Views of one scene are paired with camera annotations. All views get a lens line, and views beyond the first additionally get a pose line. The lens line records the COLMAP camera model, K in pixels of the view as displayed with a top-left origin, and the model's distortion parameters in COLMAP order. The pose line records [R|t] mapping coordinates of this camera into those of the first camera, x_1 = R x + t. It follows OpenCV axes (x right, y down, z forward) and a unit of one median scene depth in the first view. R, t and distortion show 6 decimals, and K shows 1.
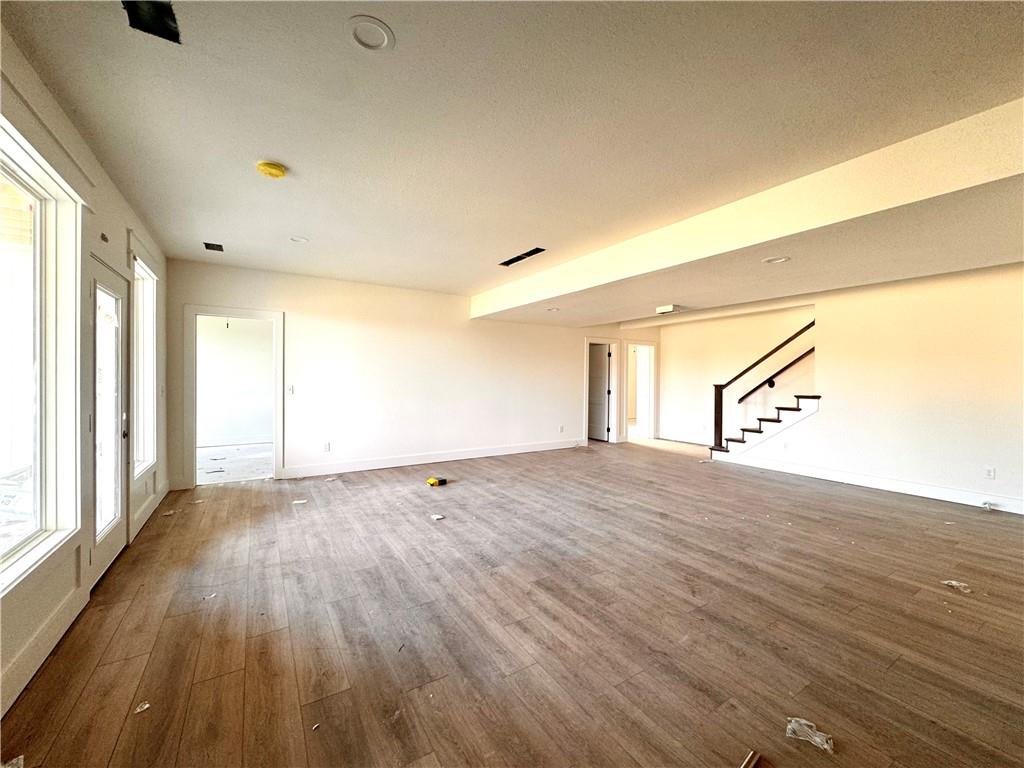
lens RADIAL K [[410.8, 0, 512.2], [0, 410.8, 382.2], [0, 0, 1]] dist [-0.005430, 0.000302]
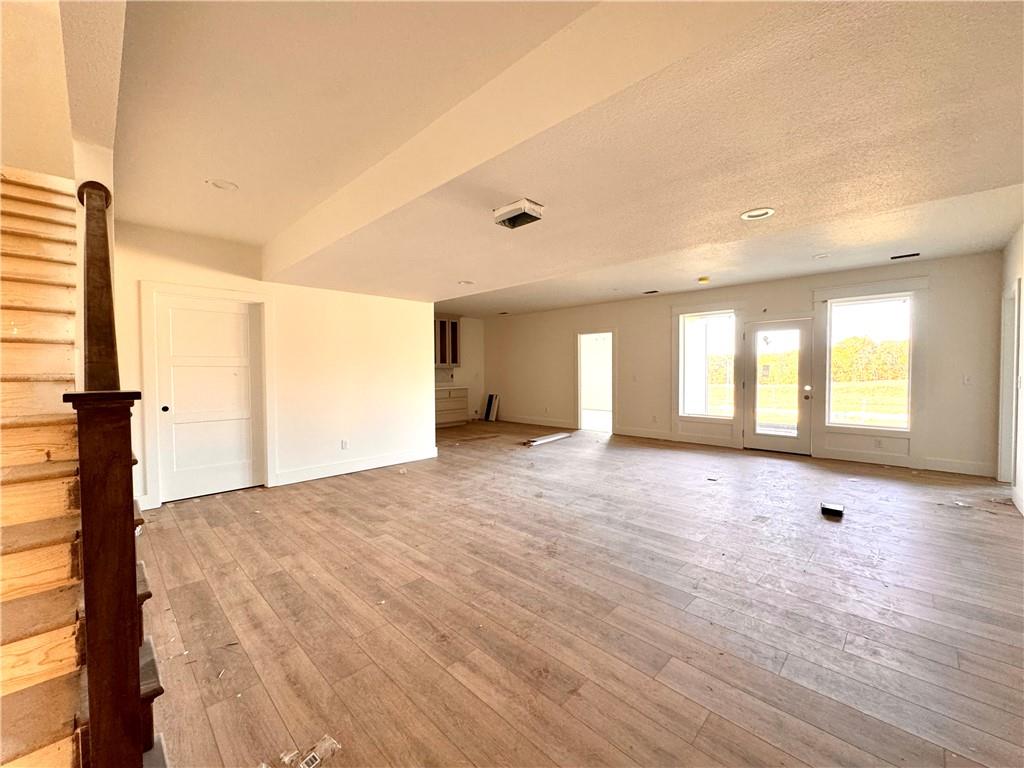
lens RADIAL K [[410.8, 0, 510.5], [0, 410.8, 382.2], [0, 0, 1]] dist [-0.005430, 0.000302]
pose [[-0.971720, 0.004180, -0.236098, 0.707888], [-0.003377, 0.999495, 0.031596, -0.003004], [0.236111, 0.031500, -0.971215, 2.058122]]
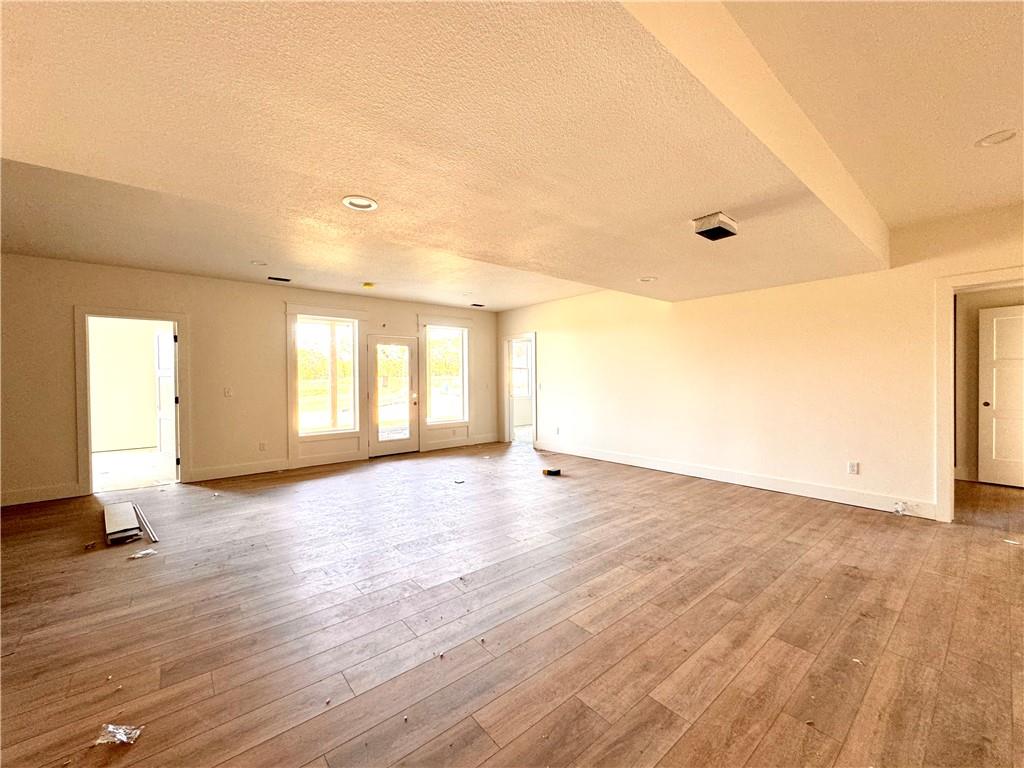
lens RADIAL K [[410.8, 0, 513.9], [0, 410.8, 382.5], [0, 0, 1]] dist [-0.005430, 0.000302]
pose [[0.139231, 0.000713, -0.990260, 1.165252], [0.004690, 0.999988, 0.001379, 0.004850], [0.990249, -0.004836, 0.139226, 0.989691]]
